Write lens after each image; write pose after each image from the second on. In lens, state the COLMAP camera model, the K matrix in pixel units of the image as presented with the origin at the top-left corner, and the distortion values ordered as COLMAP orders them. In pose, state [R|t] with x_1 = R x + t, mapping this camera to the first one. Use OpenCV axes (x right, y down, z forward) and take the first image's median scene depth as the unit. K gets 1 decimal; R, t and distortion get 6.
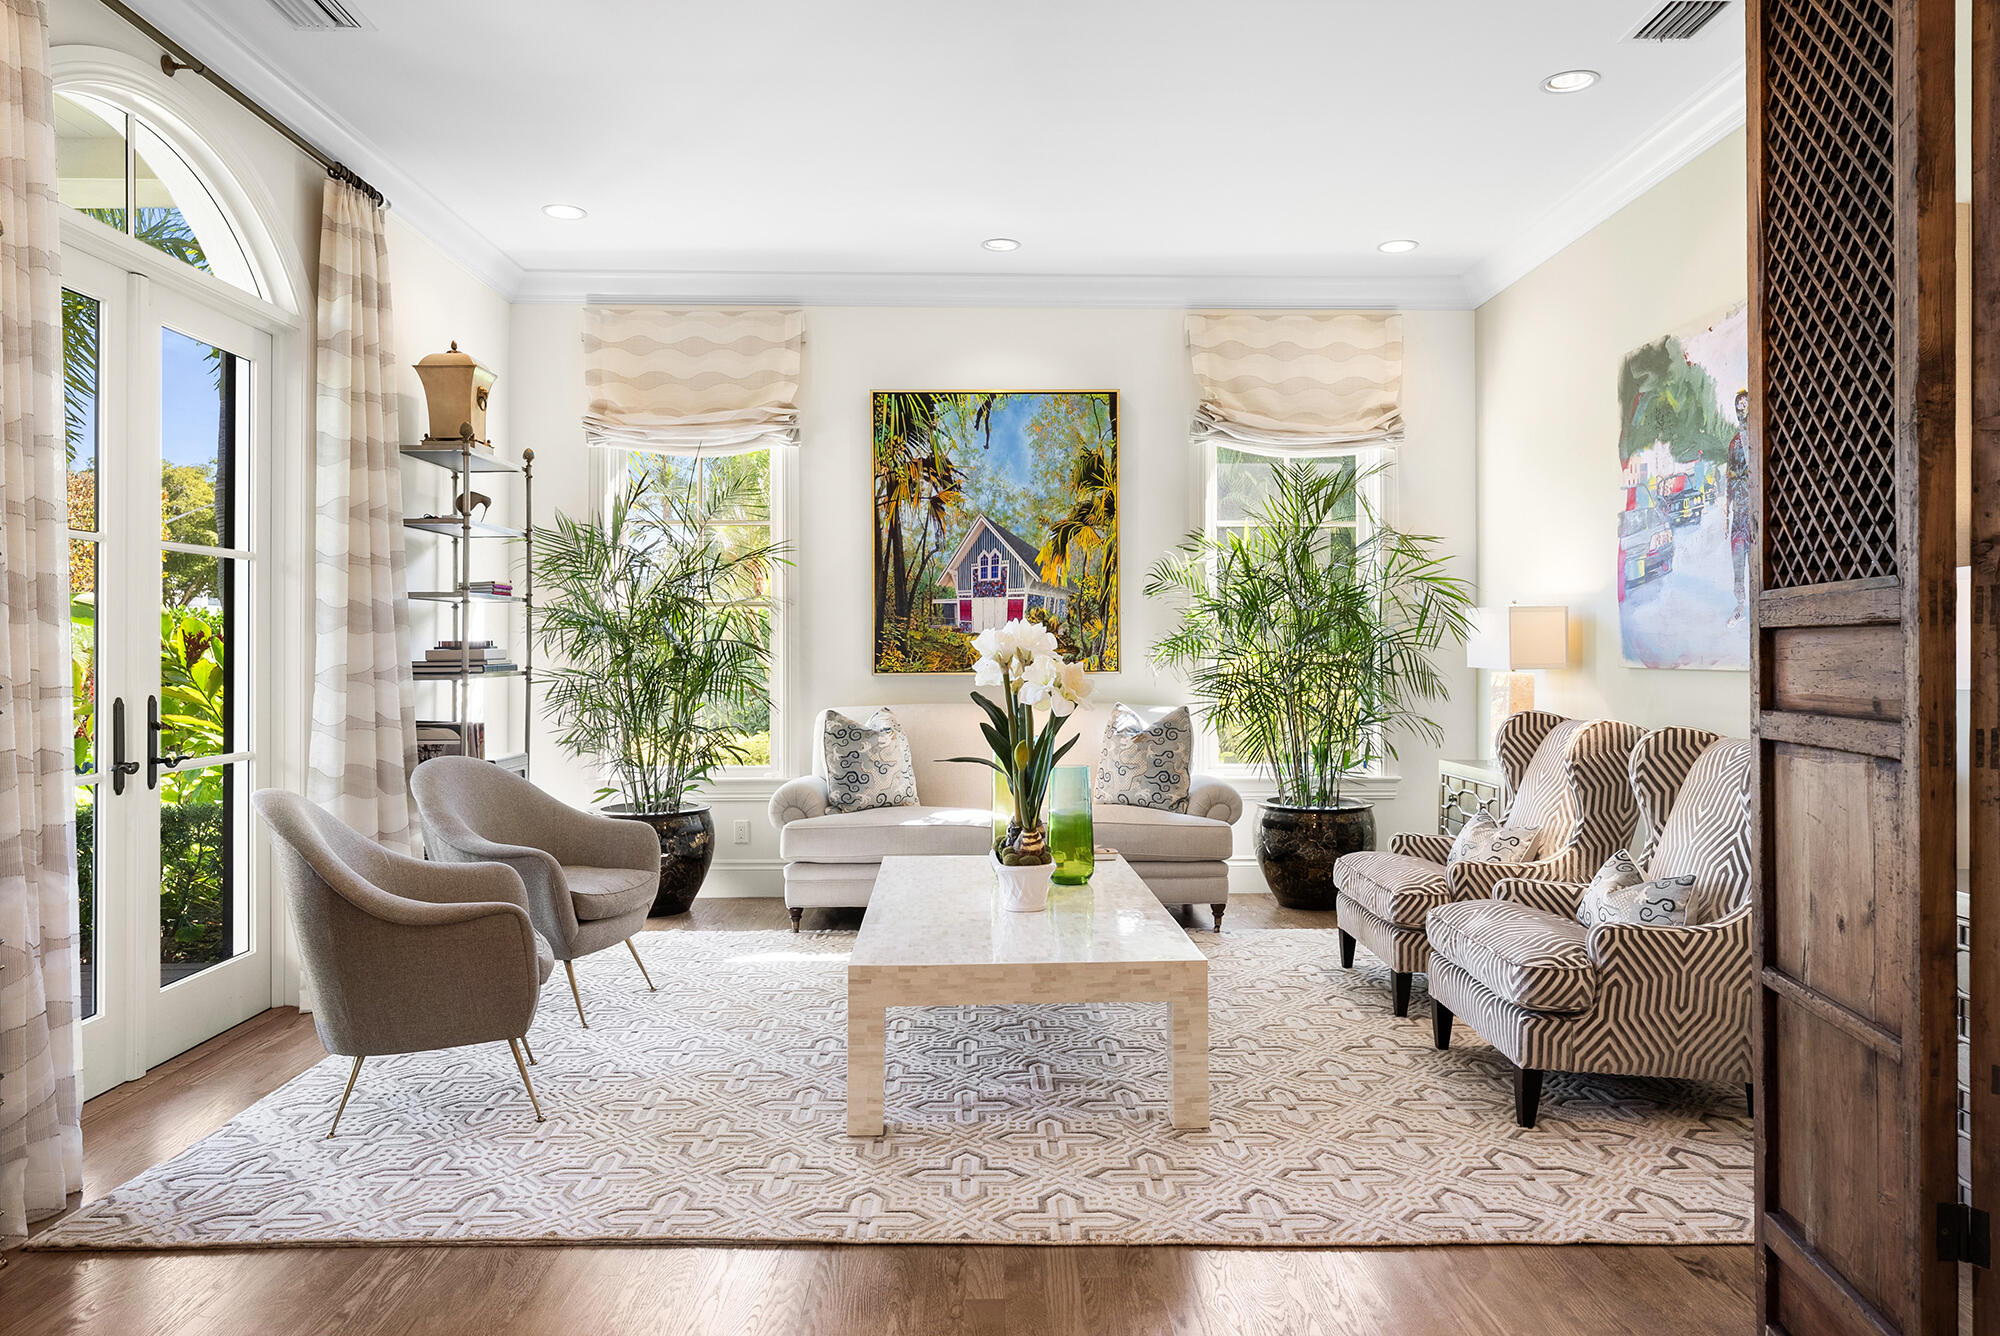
lens RADIAL K [[1386.4, 0, 999.0], [0, 1386.4, 662.4], [0, 0, 1]] dist [-0.001993, 0.002766]
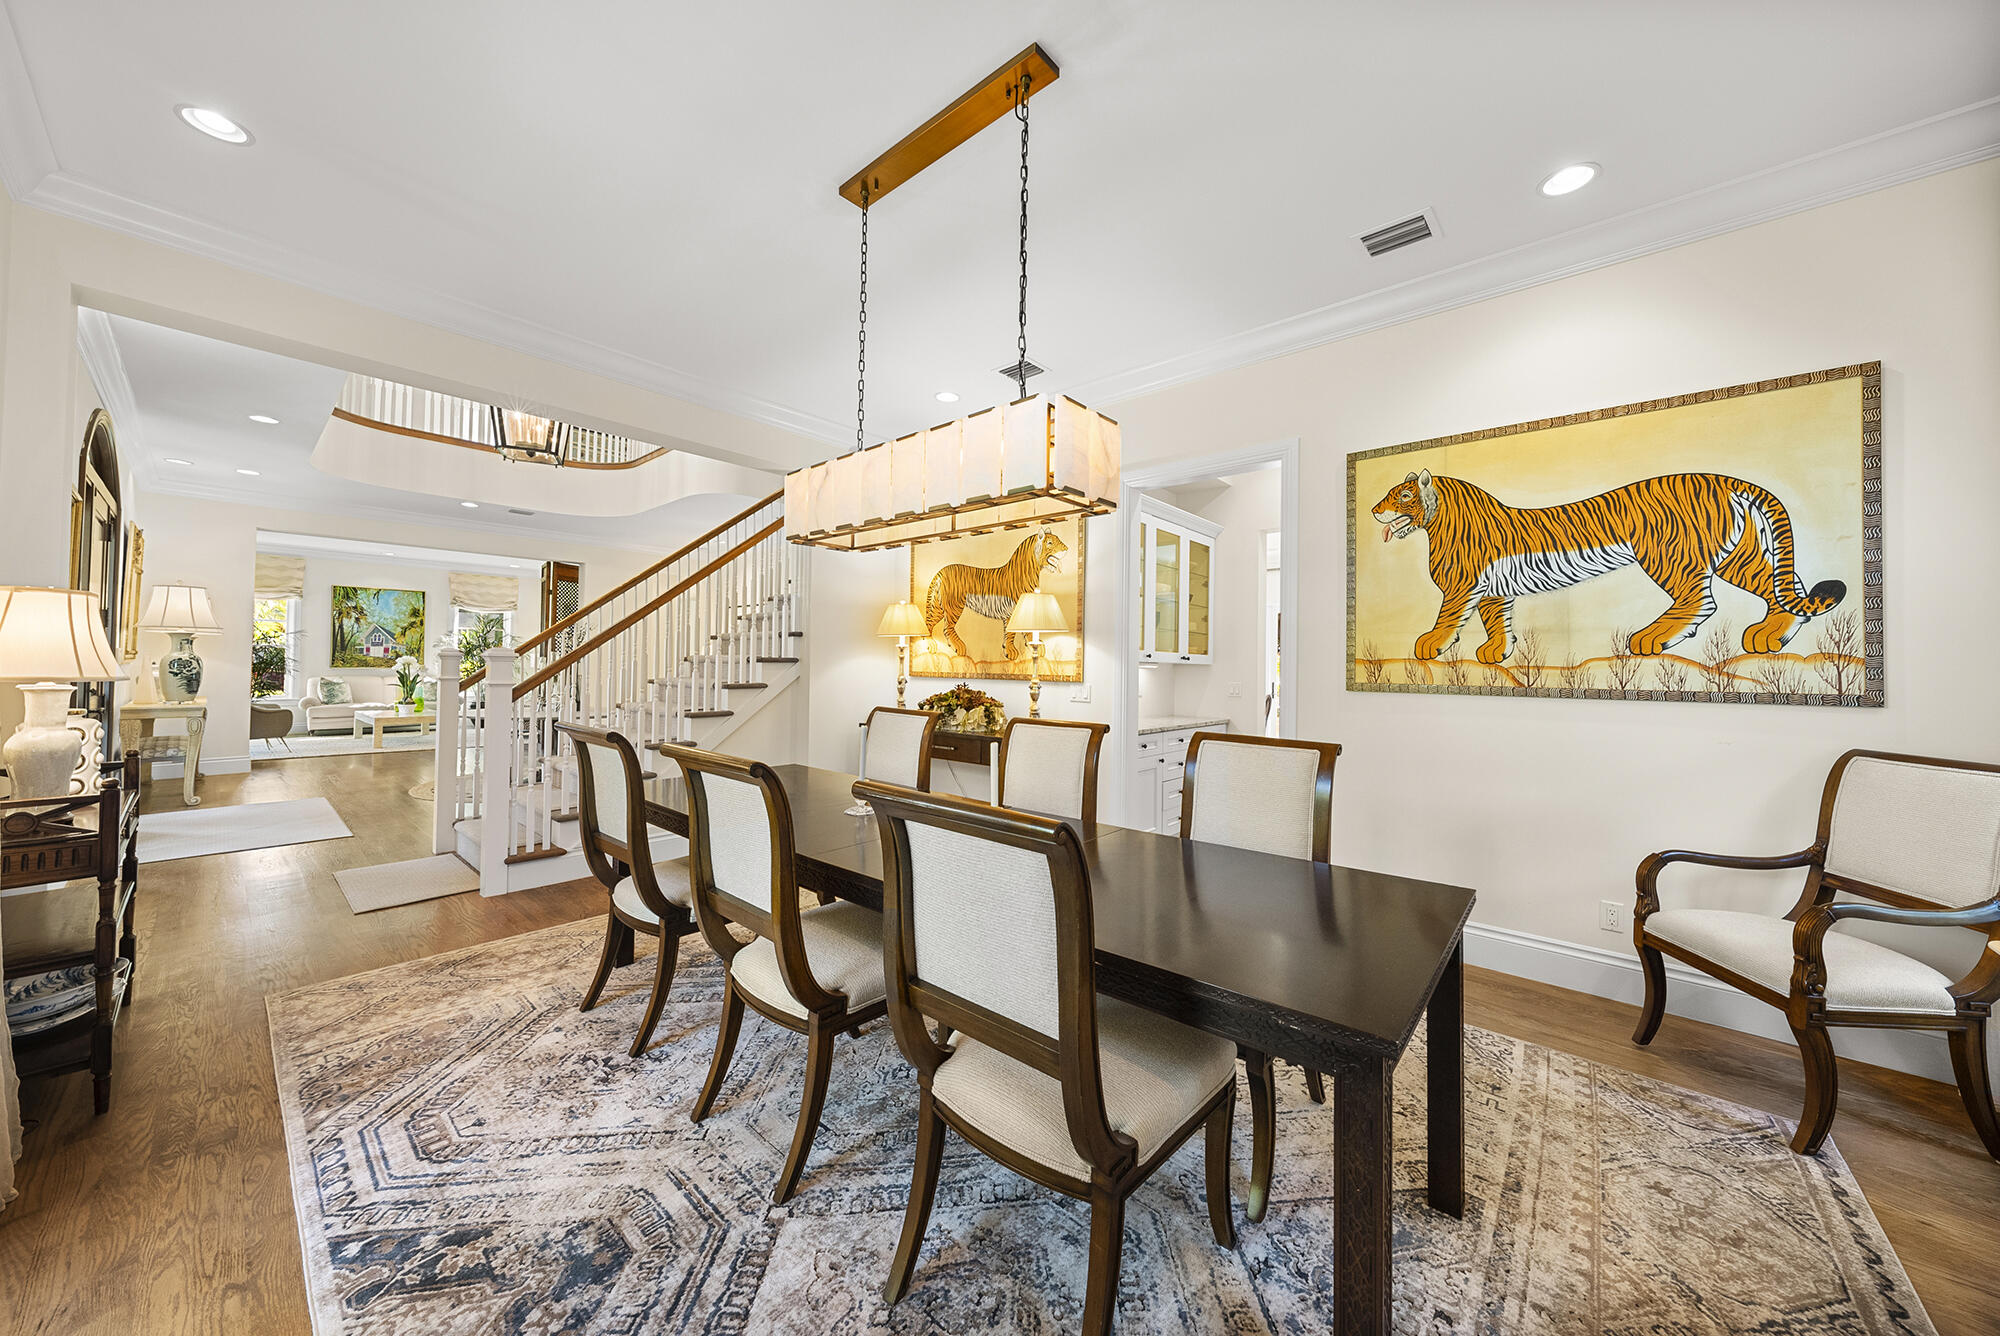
lens RADIAL K [[680.4, 0, 999.2], [0, 680.4, 662.2], [0, 0, 1]] dist [-0.001430, -0.000070]
pose [[0.680415, 0.017930, 0.732608, -0.197155], [-0.010679, 0.999837, -0.014552, 0.001562], [-0.732749, 0.002078, 0.680496, -1.353149]]
